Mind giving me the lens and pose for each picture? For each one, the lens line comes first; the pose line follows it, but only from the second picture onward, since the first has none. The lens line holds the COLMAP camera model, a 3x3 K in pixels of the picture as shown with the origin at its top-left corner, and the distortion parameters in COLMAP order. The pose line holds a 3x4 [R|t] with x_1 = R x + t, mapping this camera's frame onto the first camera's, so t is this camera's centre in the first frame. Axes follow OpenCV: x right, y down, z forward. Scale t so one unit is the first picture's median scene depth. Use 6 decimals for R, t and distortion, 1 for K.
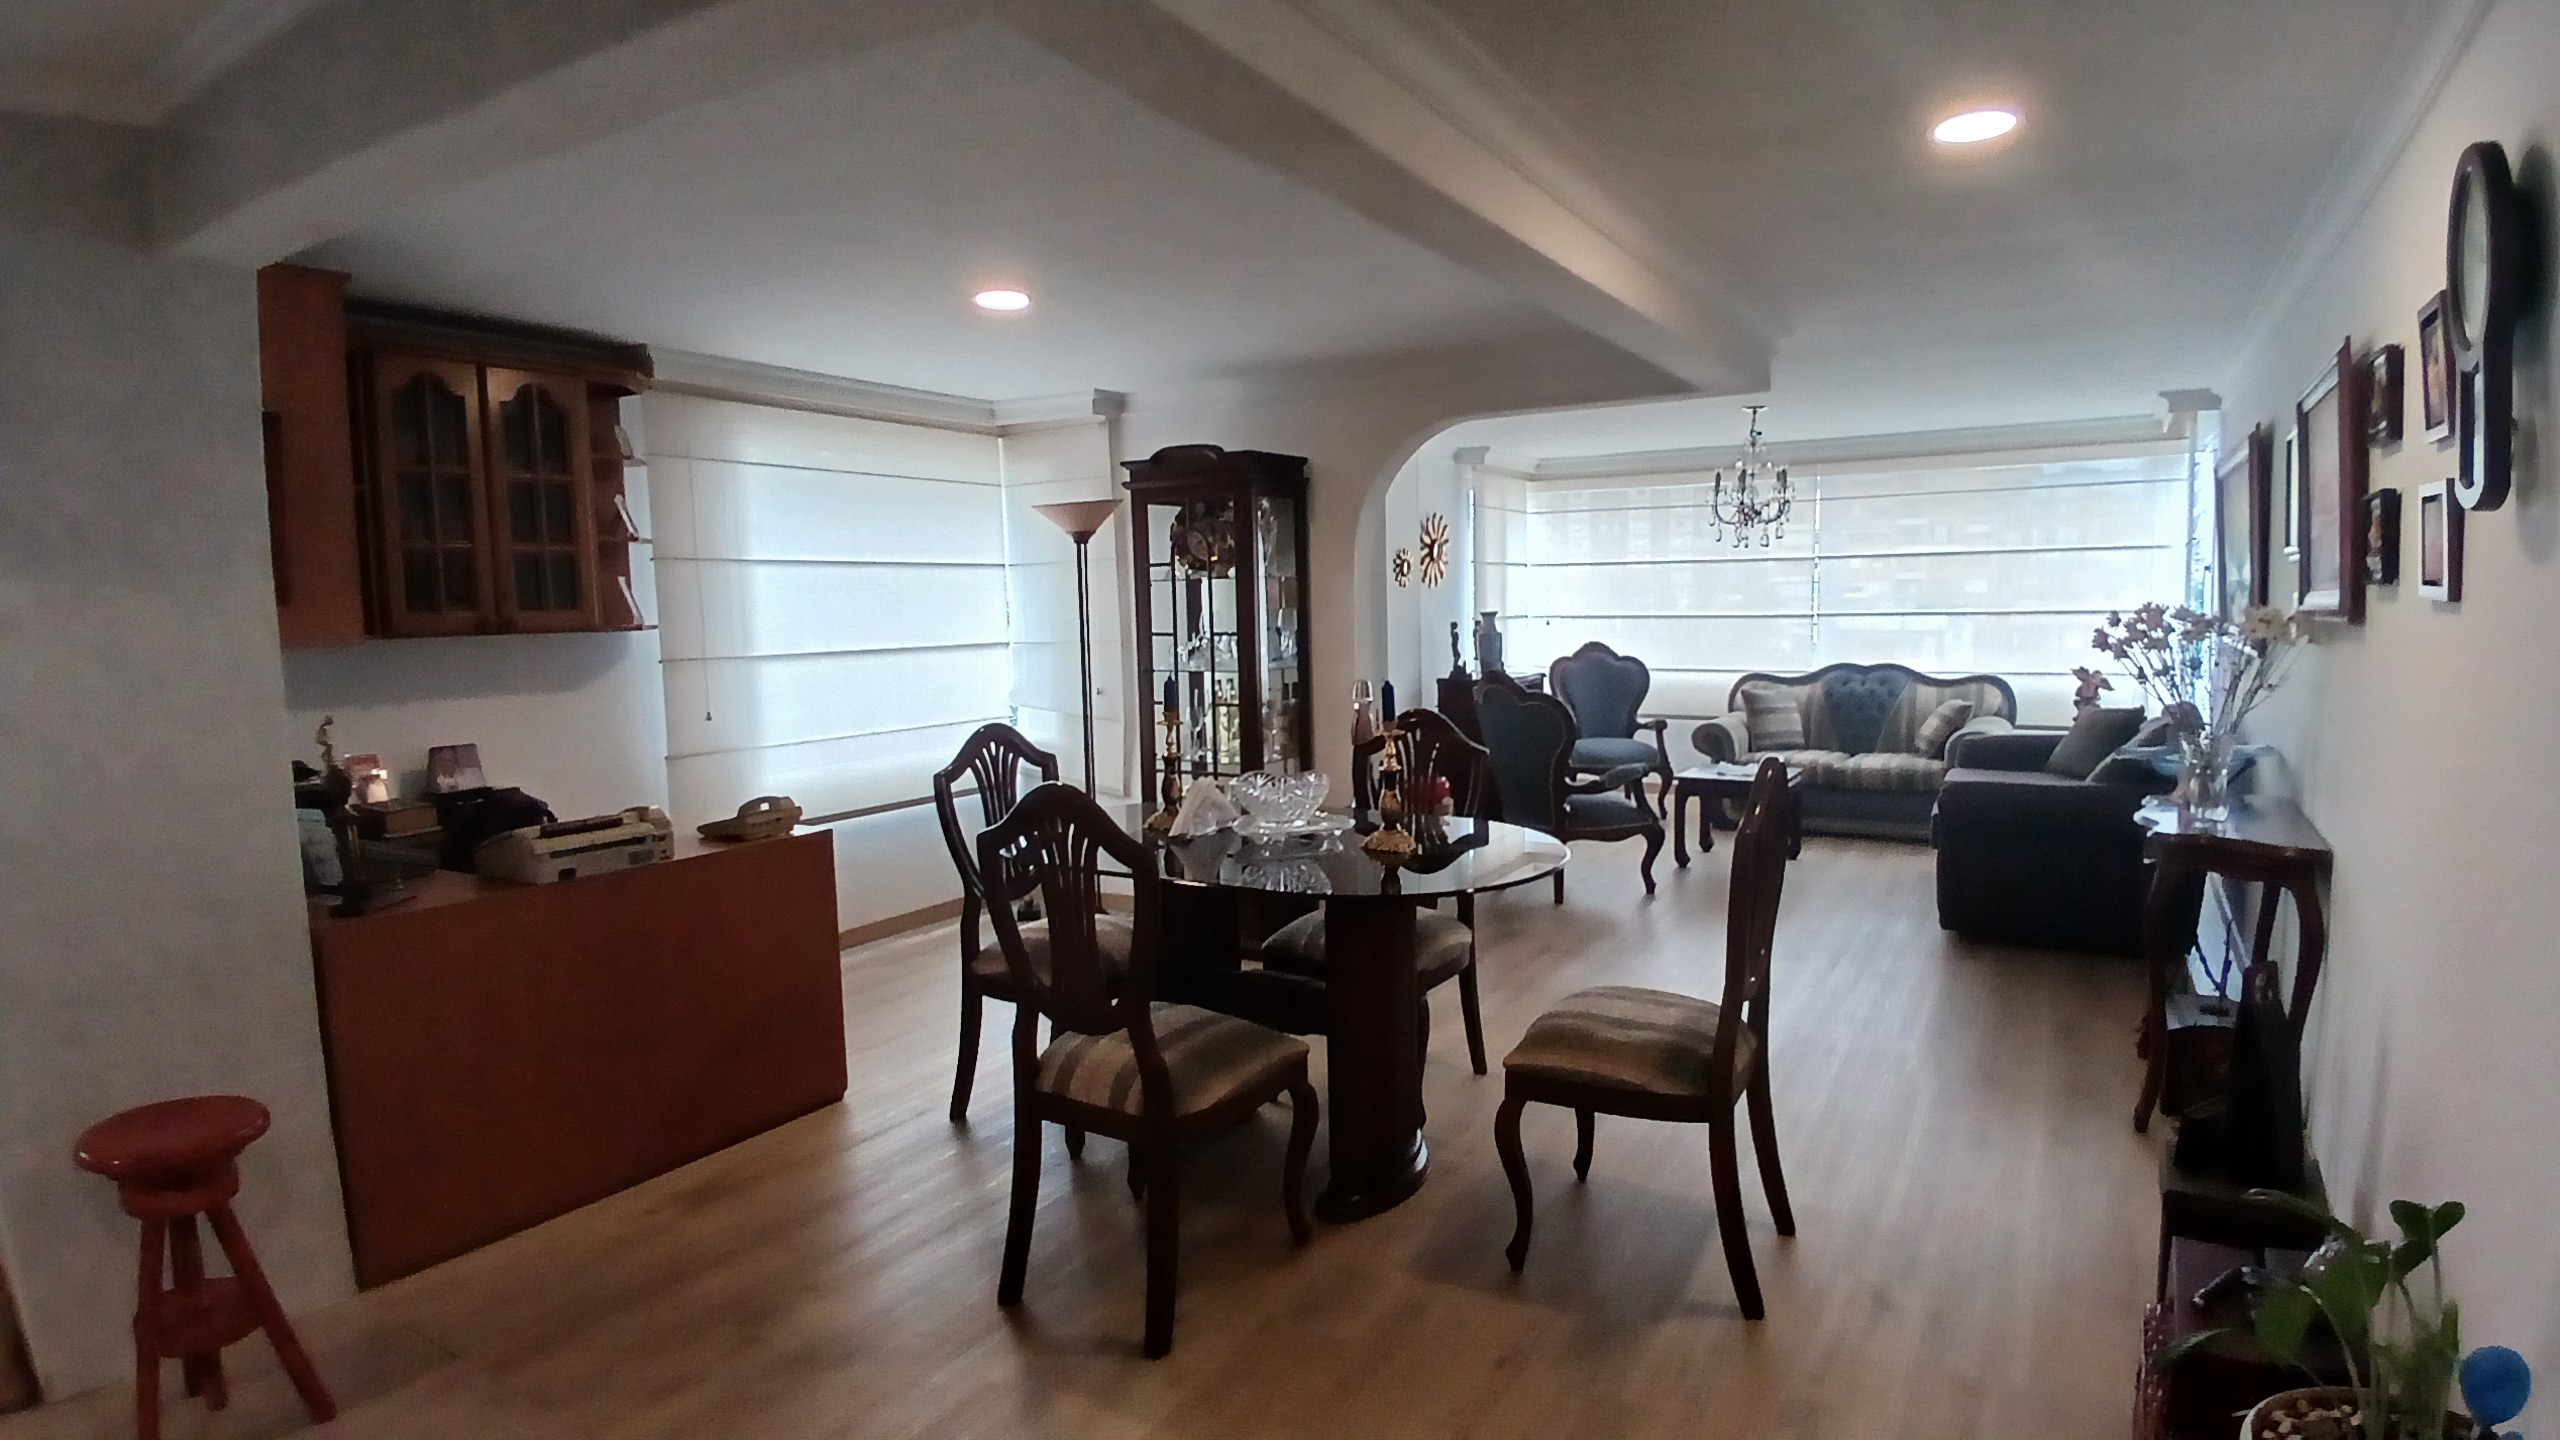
lens RADIAL K [[1285.7, 0, 1312.1], [0, 1285.7, 711.9], [0, 0, 1]] dist [0.013402, -0.000320]
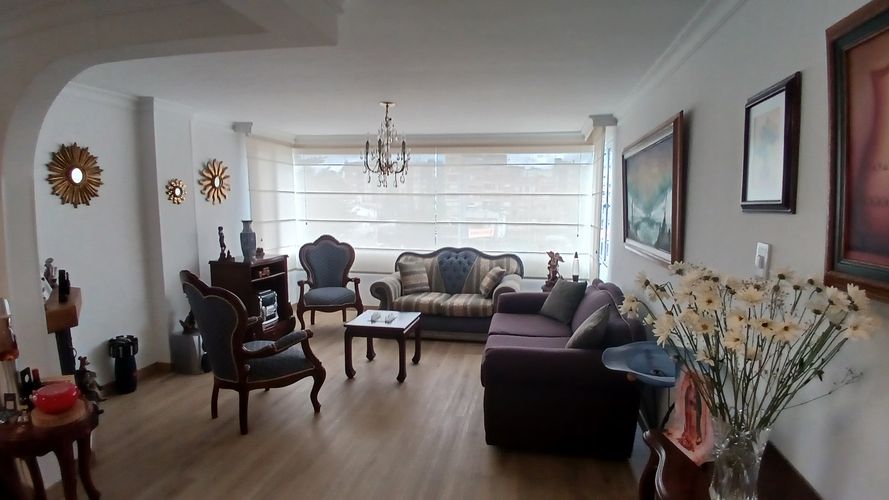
lens RADIAL K [[450.0, 0, 461.1], [0, 450.0, 249.9], [0, 0, 1]] dist [0.057706, -0.084002]
pose [[0.930616, -0.012172, 0.365796, 0.262509], [0.007612, 0.999874, 0.013906, -0.065665], [-0.365919, -0.010156, 0.930591, 0.508831]]
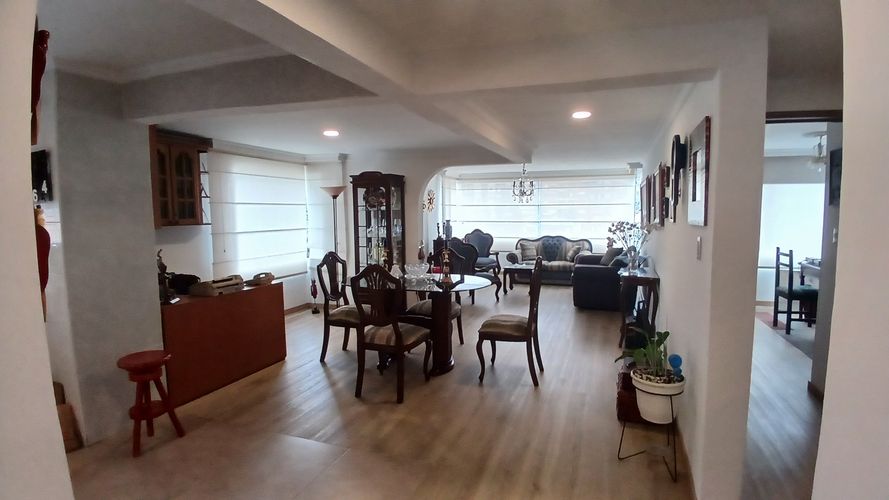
lens RADIAL K [[446.5, 0, 455.6], [0, 446.5, 247.2], [0, 0, 1]] dist [0.013402, -0.000320]
pose [[0.980006, -0.003130, 0.198945, -0.106988], [0.005414, 0.999926, -0.010938, 0.008795], [-0.198896, 0.011796, 0.979950, -0.203621]]
